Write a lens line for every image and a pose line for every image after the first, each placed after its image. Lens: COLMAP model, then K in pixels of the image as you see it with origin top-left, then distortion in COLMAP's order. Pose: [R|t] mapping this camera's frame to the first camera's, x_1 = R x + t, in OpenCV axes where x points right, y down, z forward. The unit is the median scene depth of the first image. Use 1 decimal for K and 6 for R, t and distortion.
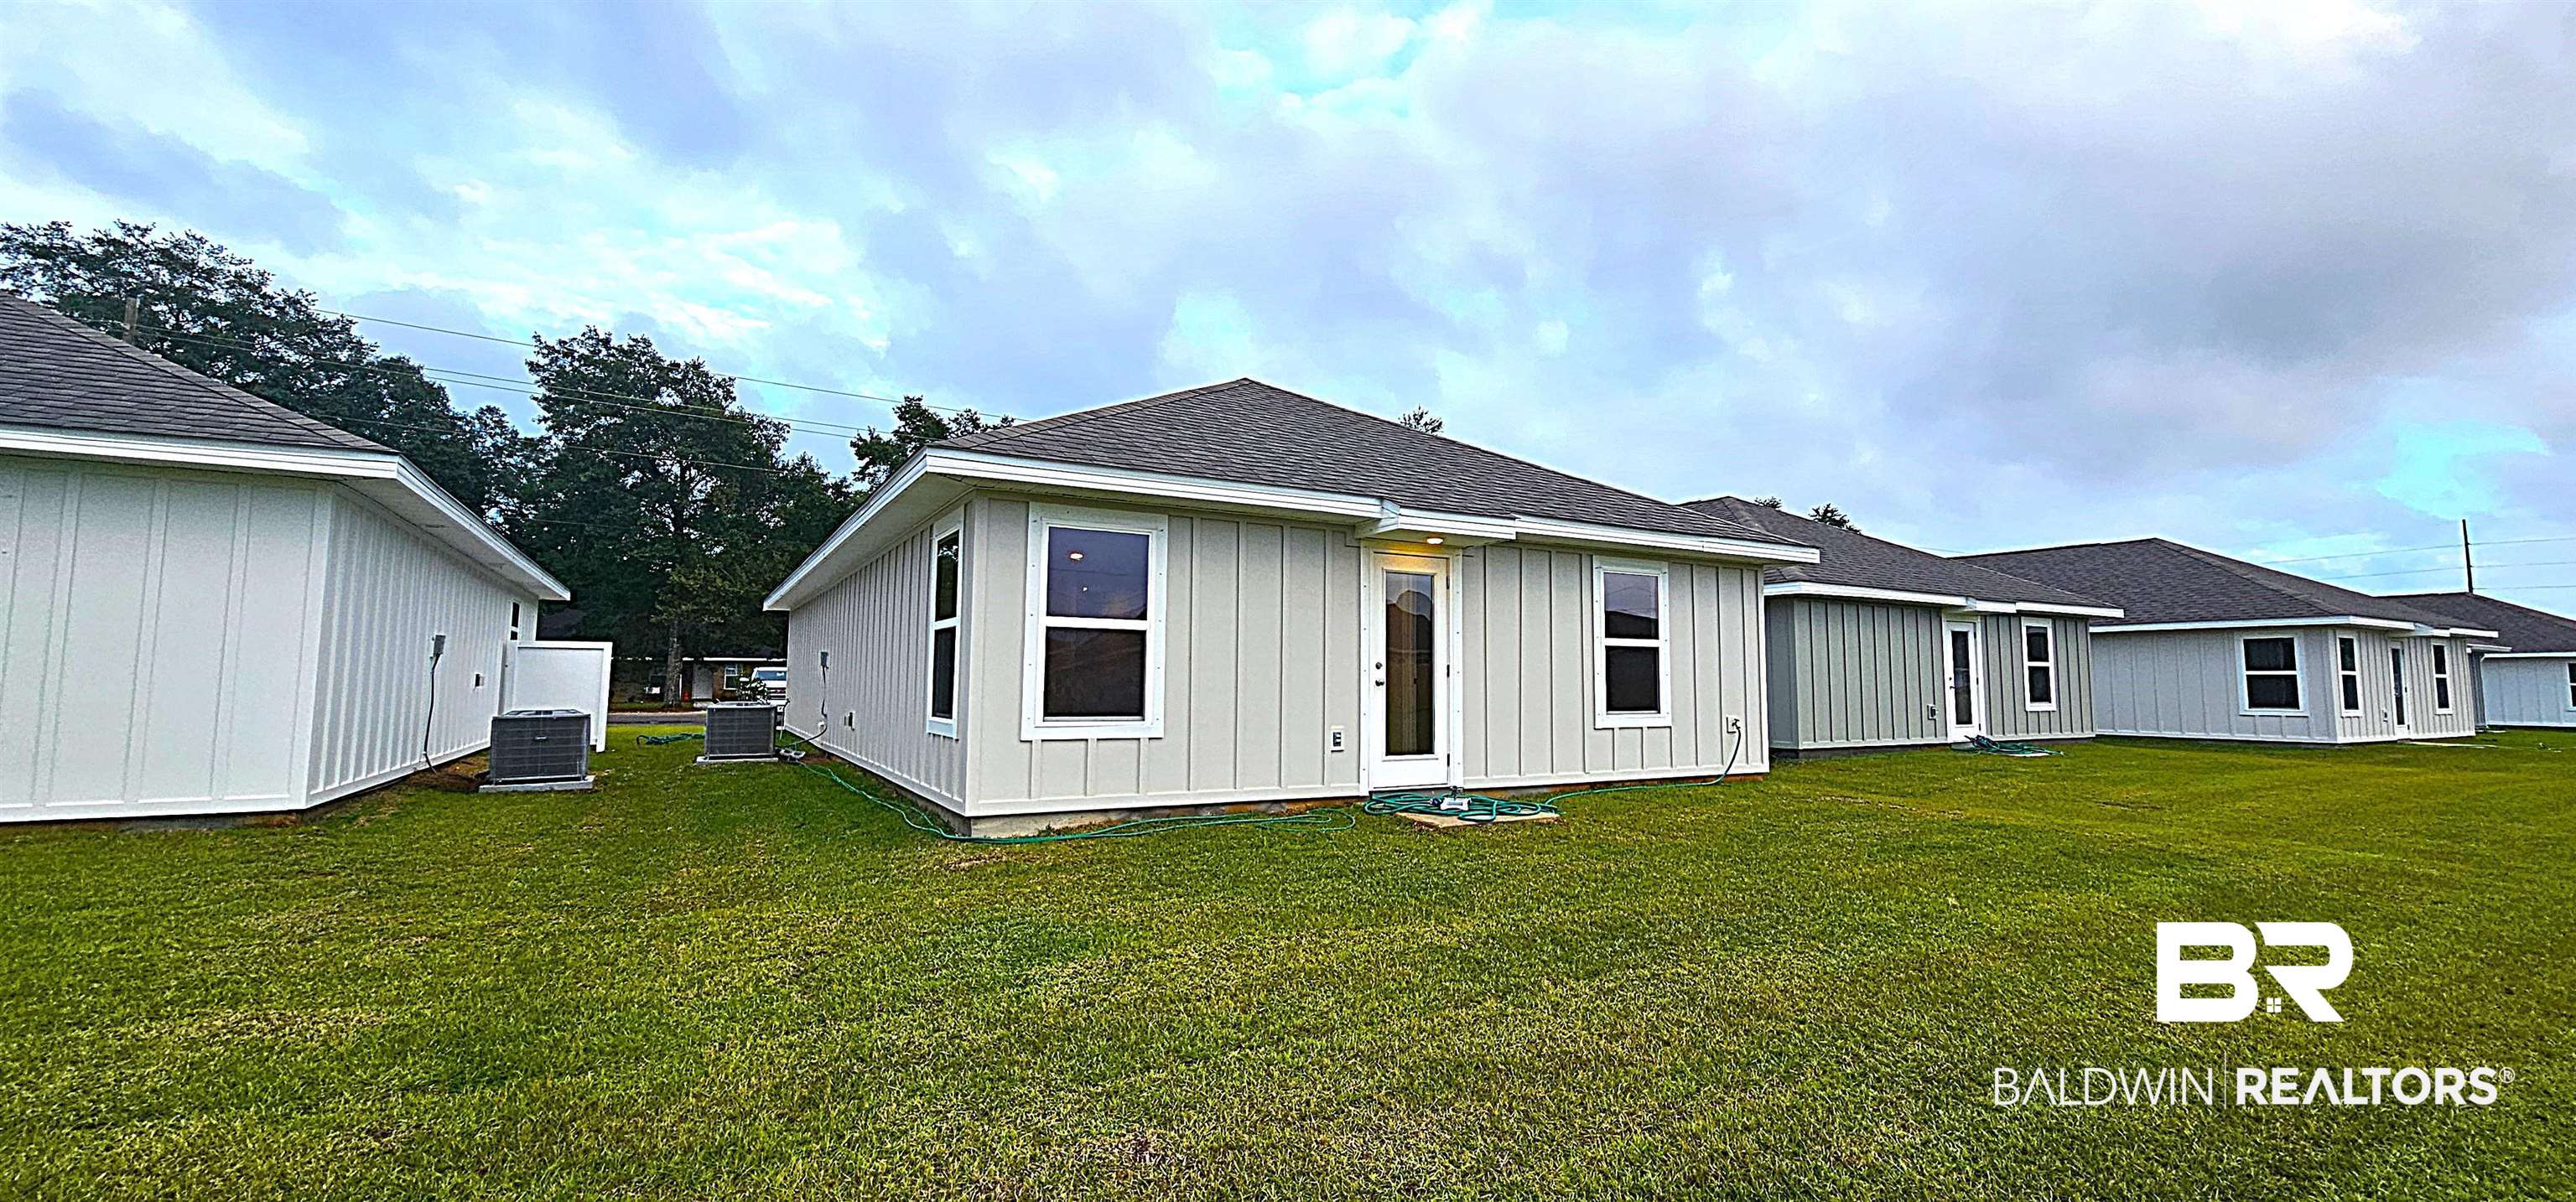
lens RADIAL K [[1044.4, 0, 1288.0], [0, 1044.4, 601.0], [0, 0, 1]] dist [-0.000929, -0.000052]
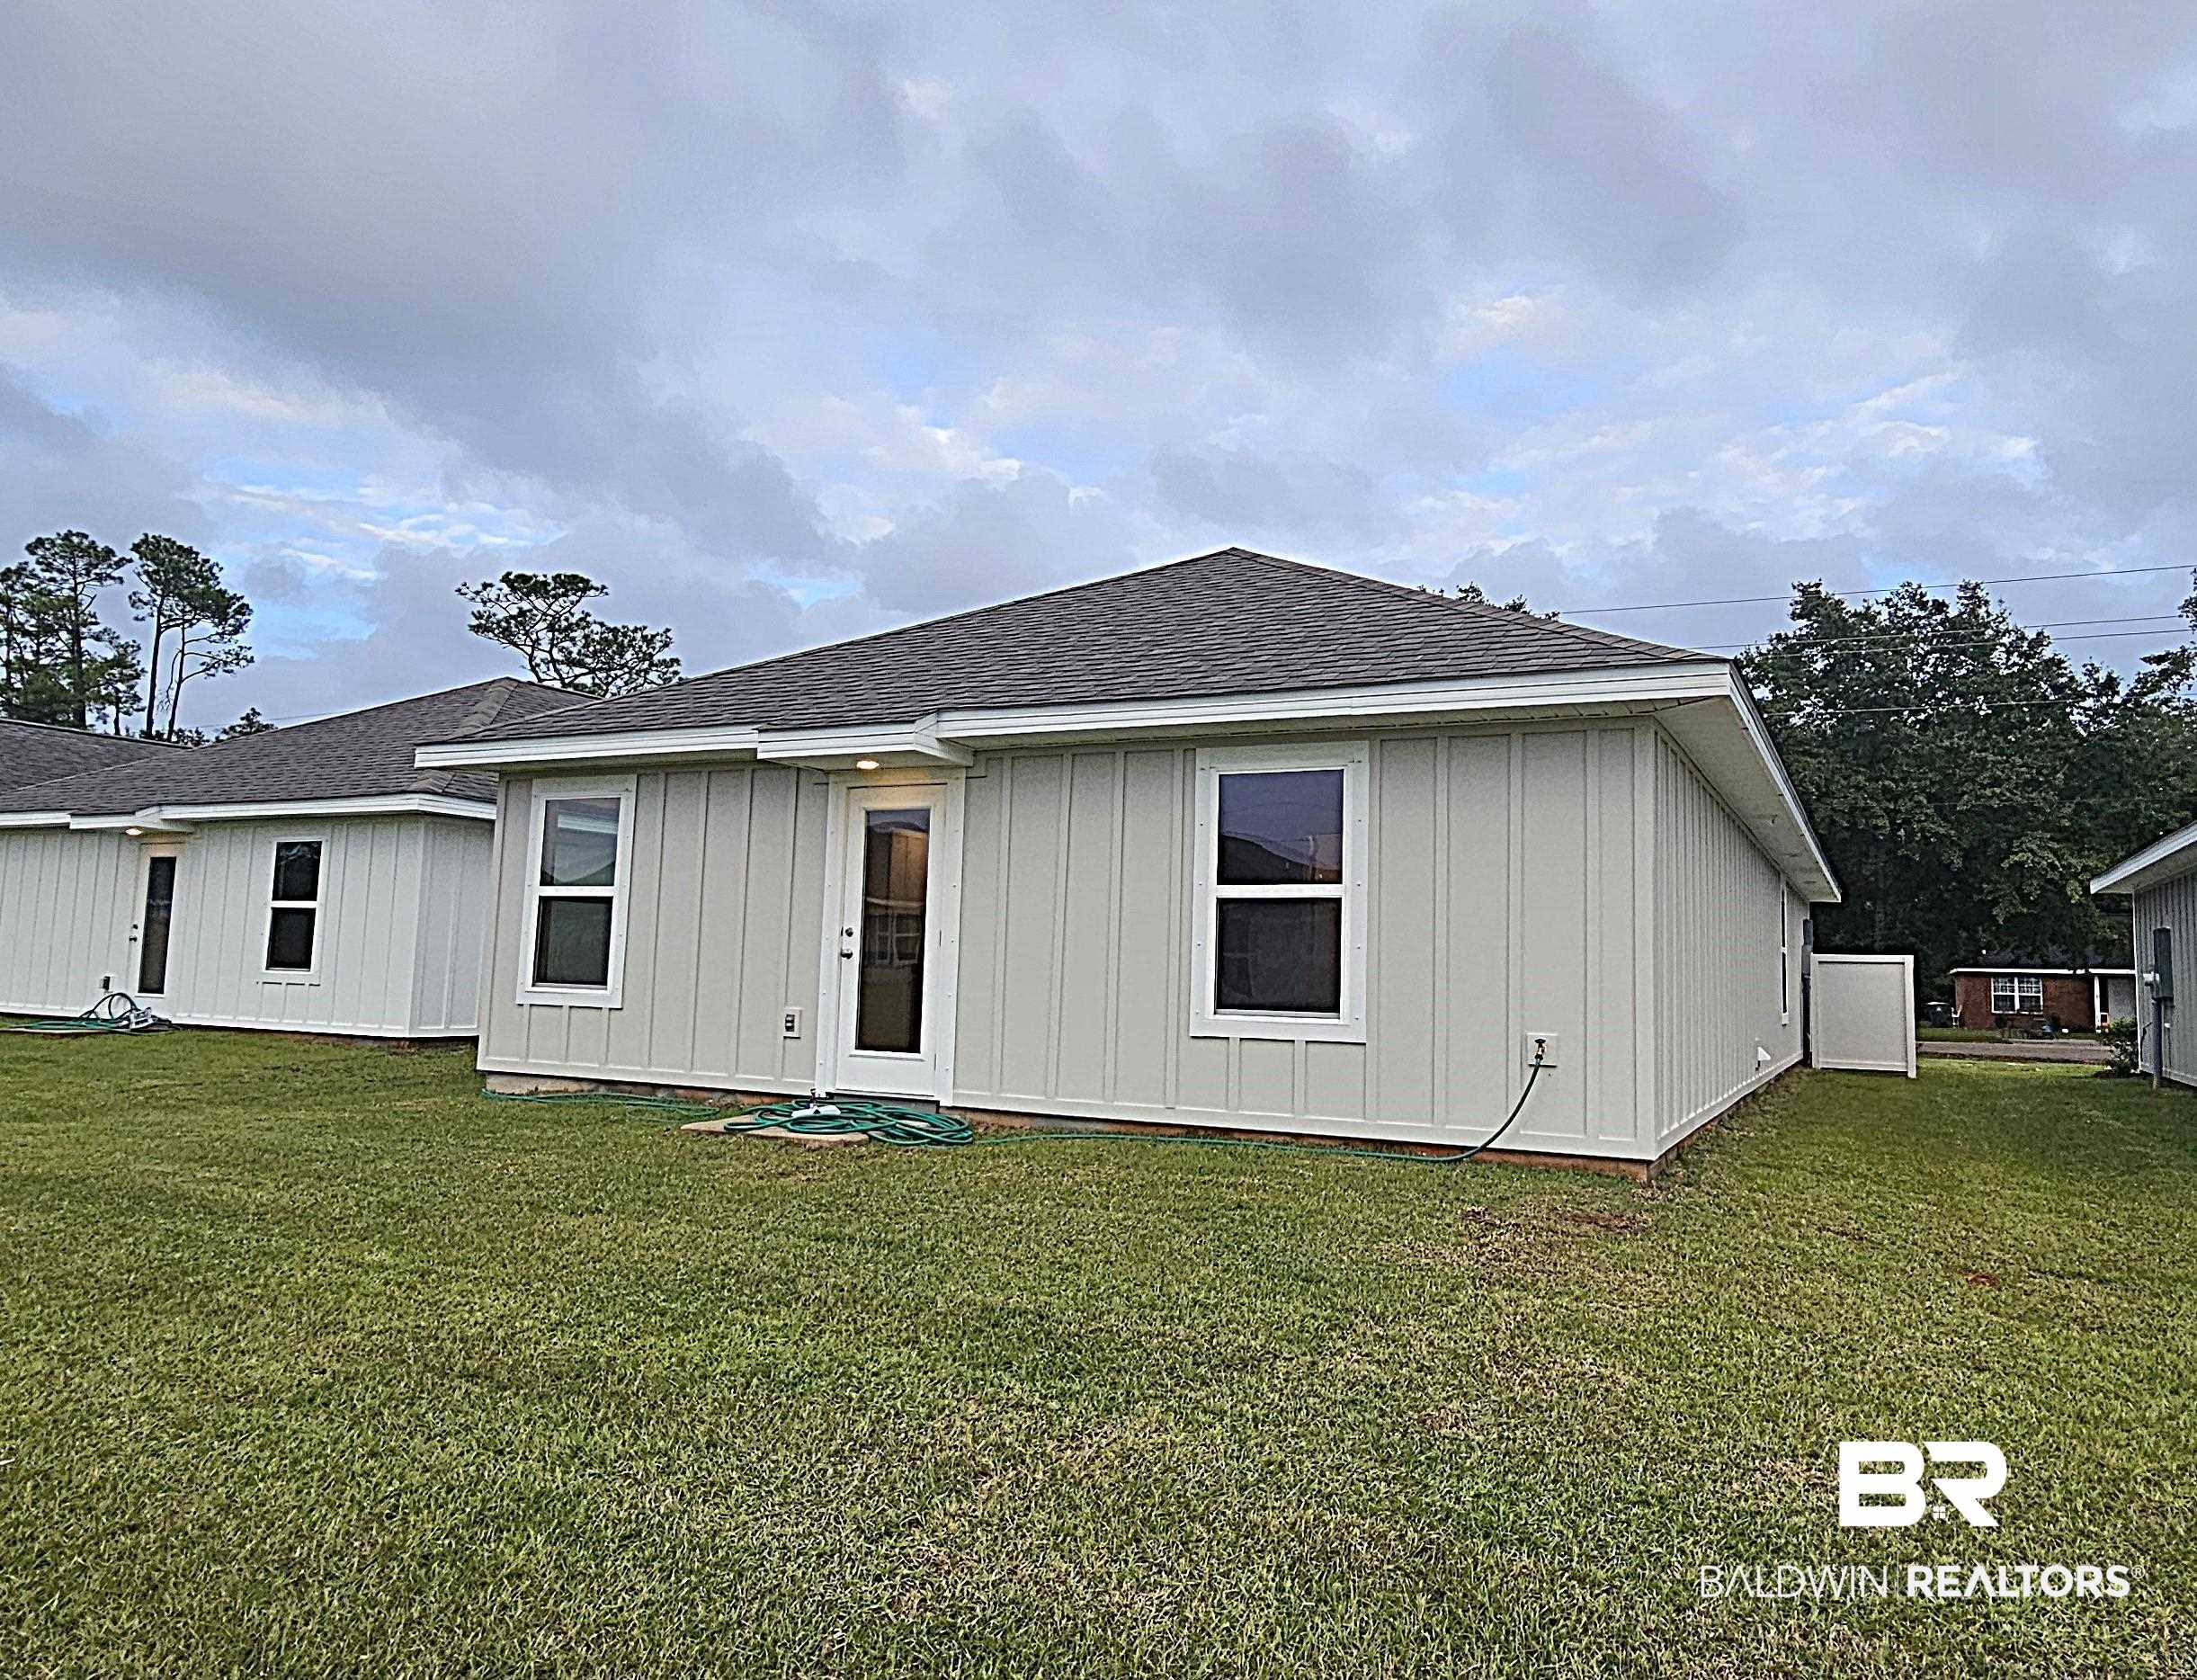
lens RADIAL K [[1521.9, 0, 1098.5], [0, 1521.9, 840.0], [0, 0, 1]] dist [0.018663, 0.000176]
pose [[0.537730, -0.063928, -0.840690, 1.141681], [0.044400, 0.997885, -0.047482, 0.054962], [0.841947, -0.011794, 0.539431, 0.543854]]
